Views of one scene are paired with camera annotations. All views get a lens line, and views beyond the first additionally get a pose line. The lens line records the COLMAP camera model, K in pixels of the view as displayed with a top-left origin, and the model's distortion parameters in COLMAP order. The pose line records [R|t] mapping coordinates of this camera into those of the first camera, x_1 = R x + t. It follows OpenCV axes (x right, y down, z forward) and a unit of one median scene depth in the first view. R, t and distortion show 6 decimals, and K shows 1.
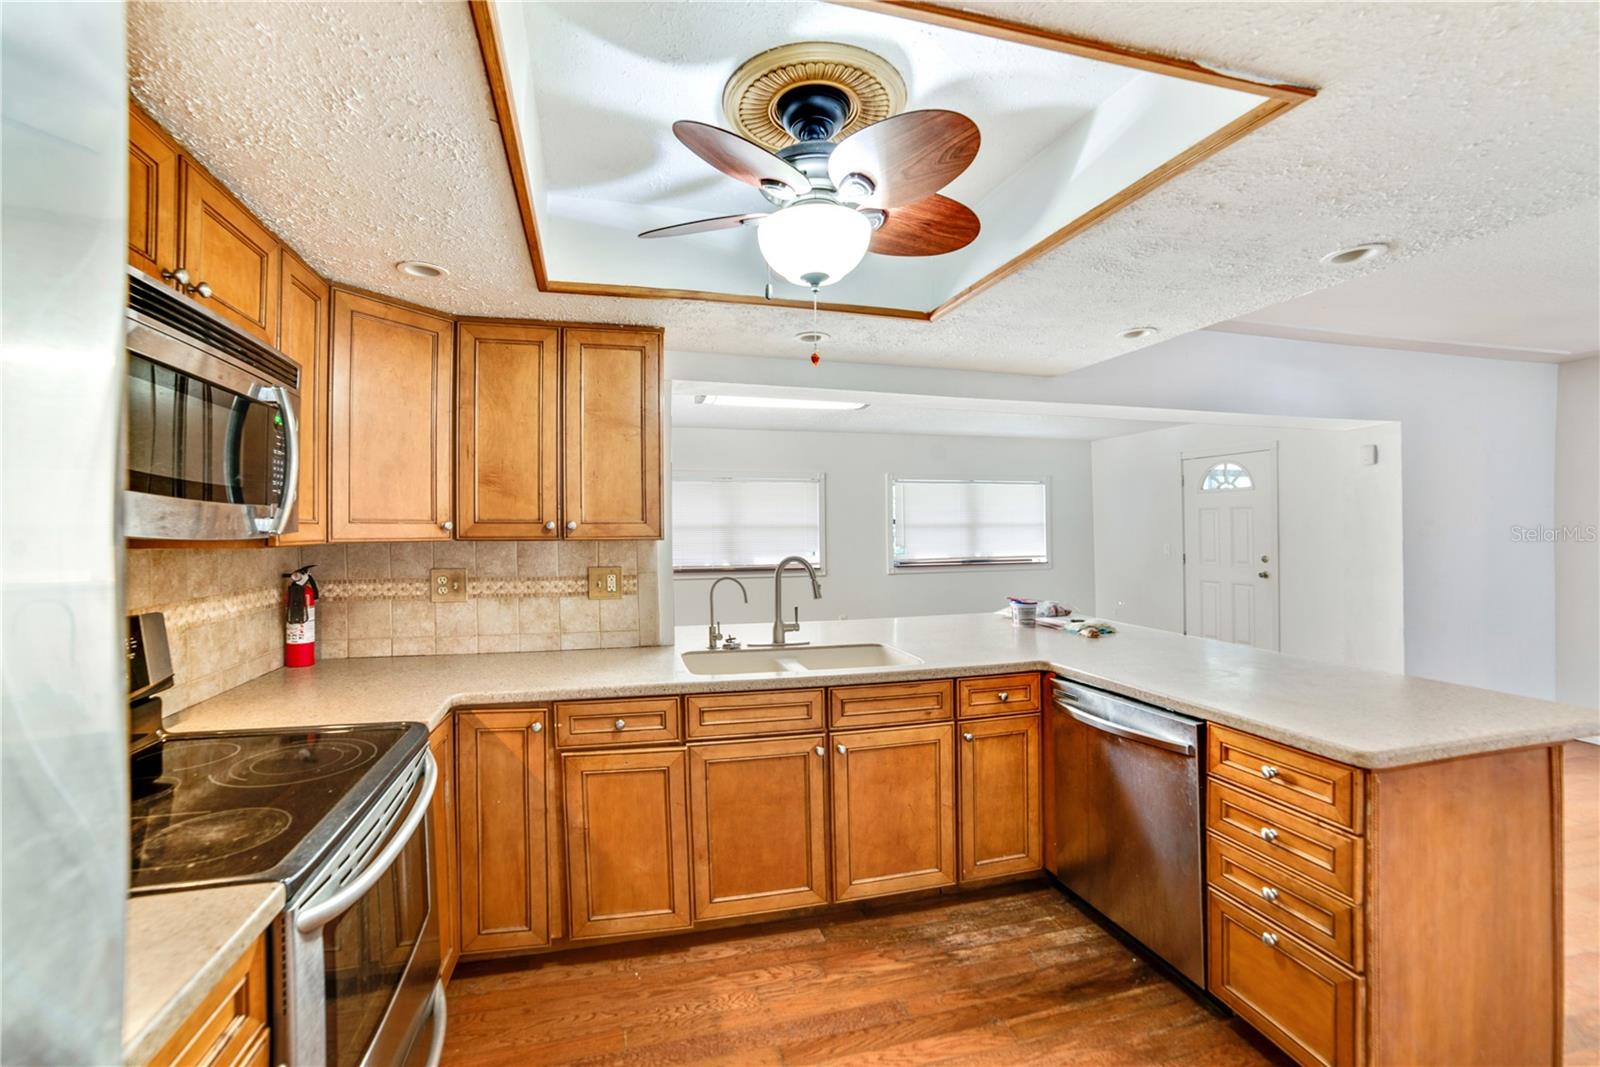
lens RADIAL K [[666.2, 0, 800.3], [0, 666.2, 505.5], [0, 0, 1]] dist [-0.069672, 0.028287]
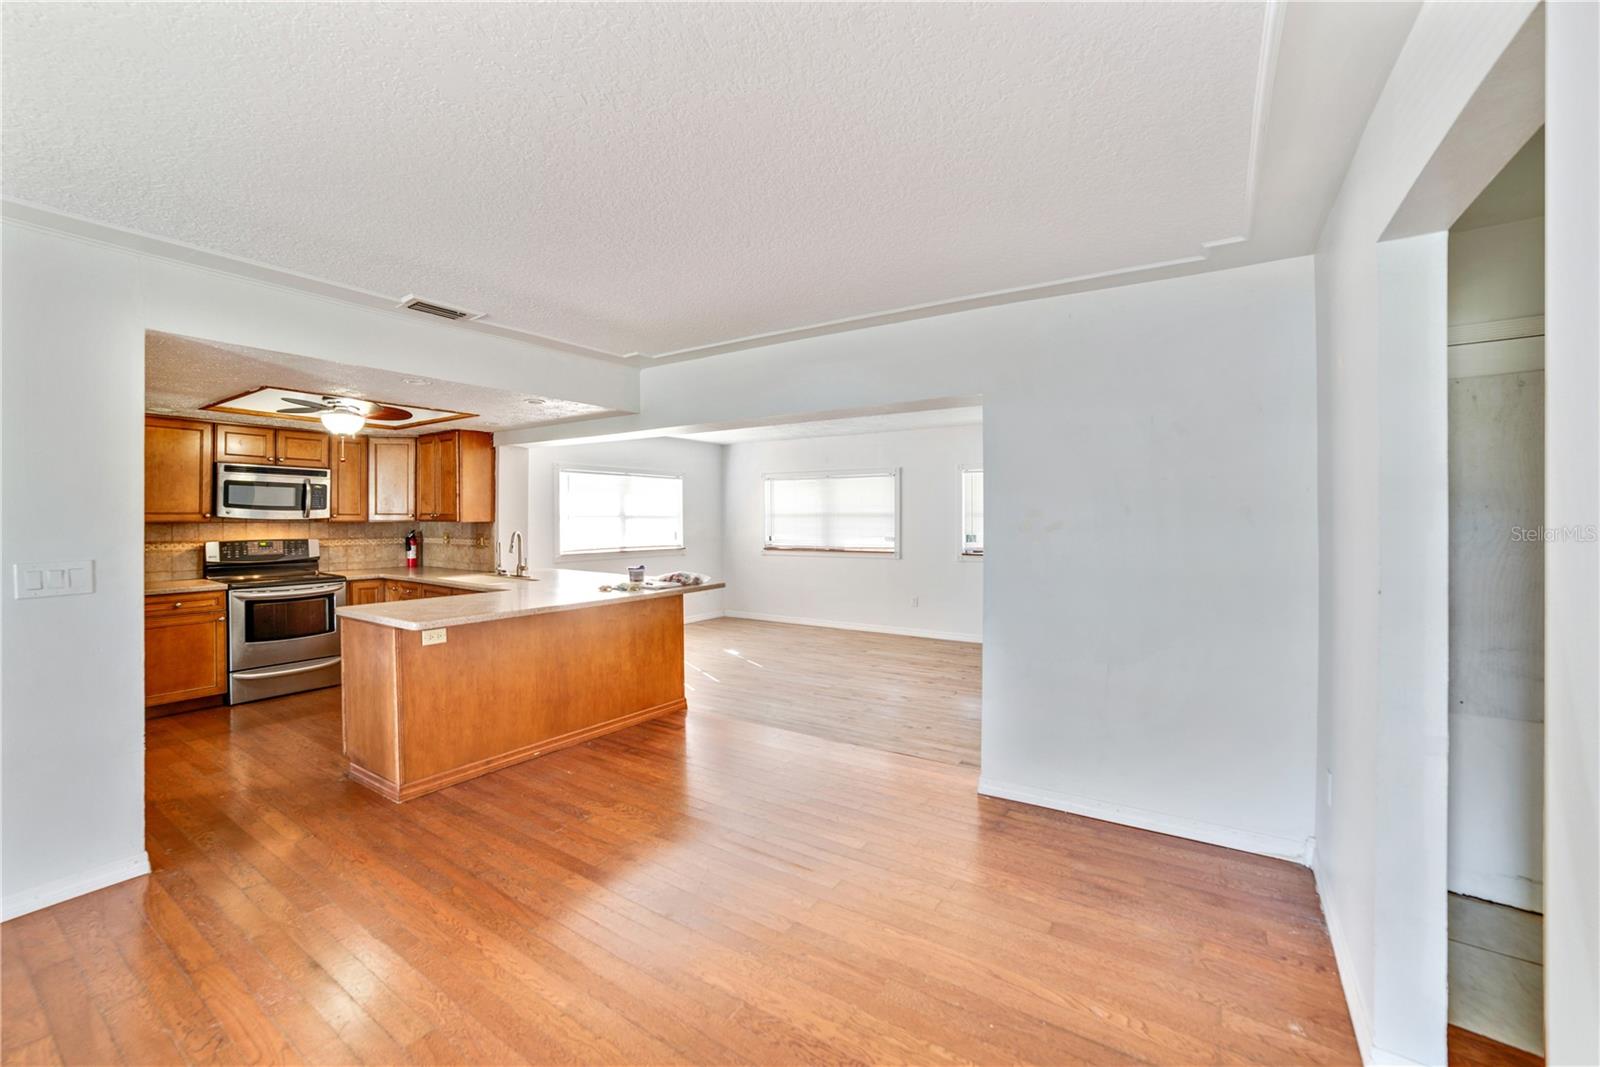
lens RADIAL K [[666.2, 0, 800.3], [0, 666.2, 505.5], [0, 0, 1]] dist [-0.069672, 0.028287]
pose [[0.673394, -0.009595, -0.739221, 2.444468], [0.023669, 0.999683, 0.008585, 0.004281], [0.738905, -0.023278, 0.673408, 0.372478]]
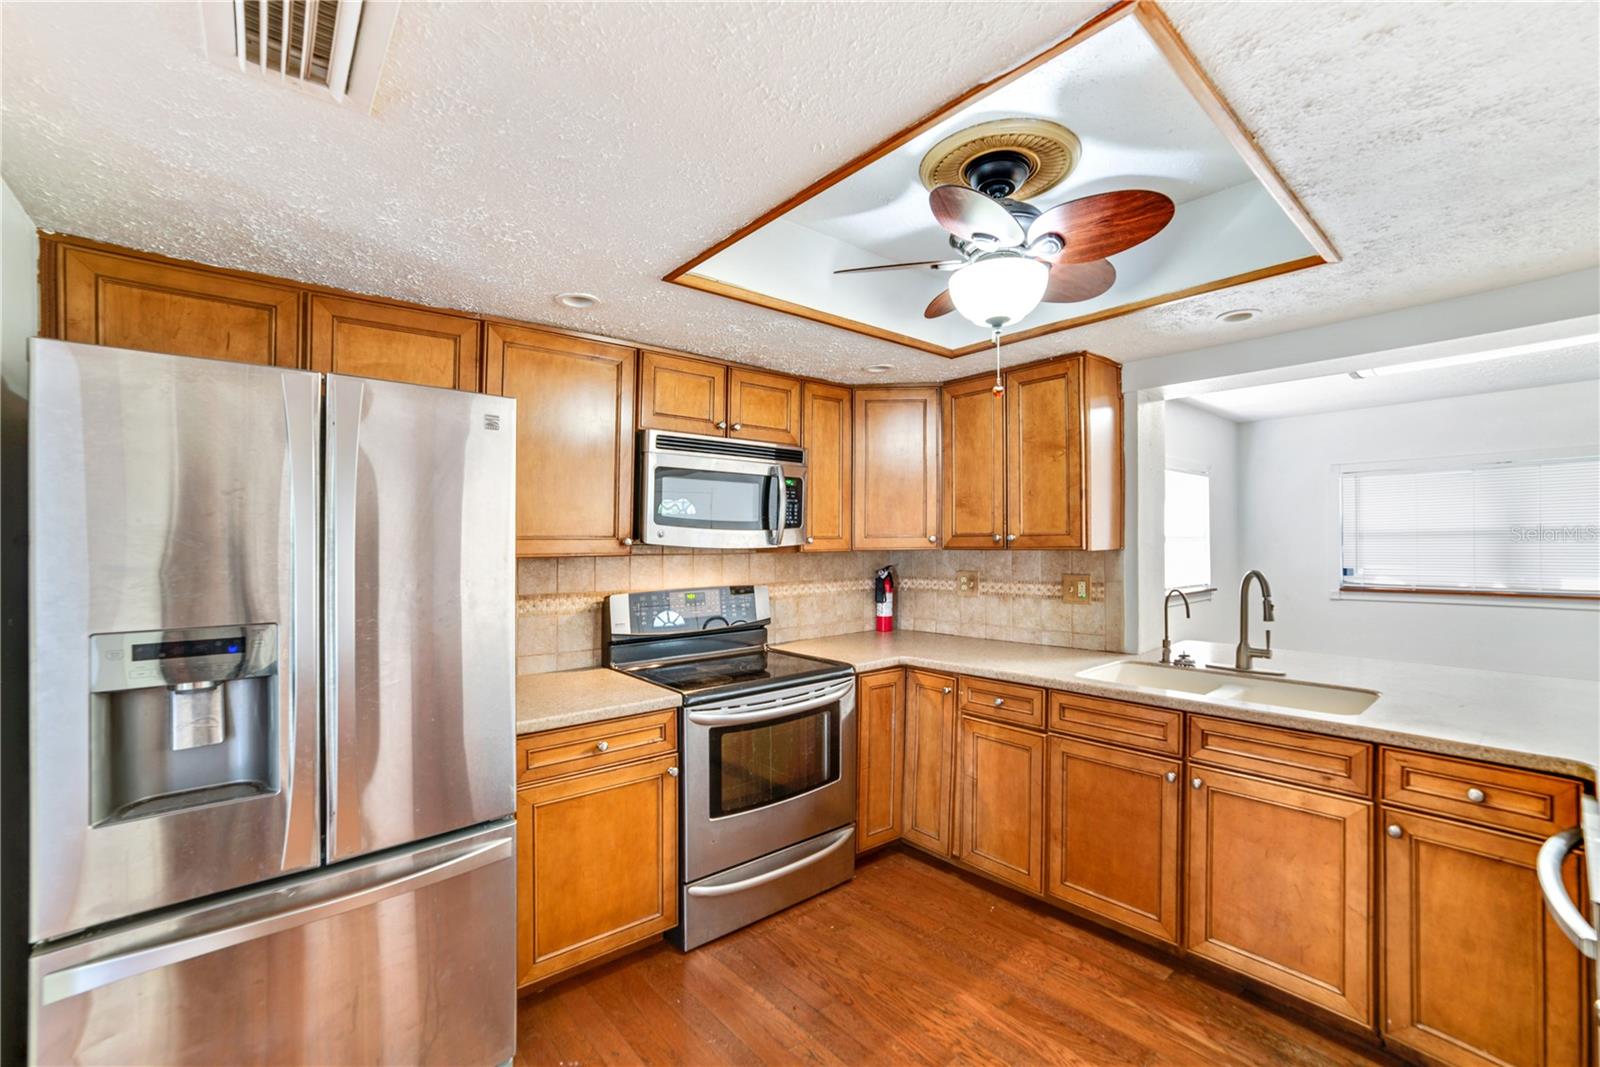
lens RADIAL K [[682.8, 0, 802.1], [0, 682.8, 518.8], [0, 0, 1]] dist [-0.070146, 0.035948]
pose [[0.444318, -0.031524, -0.895314, 0.606798], [0.039180, 0.999108, -0.015735, 0.000538], [0.895012, -0.028087, 0.445157, 0.115092]]
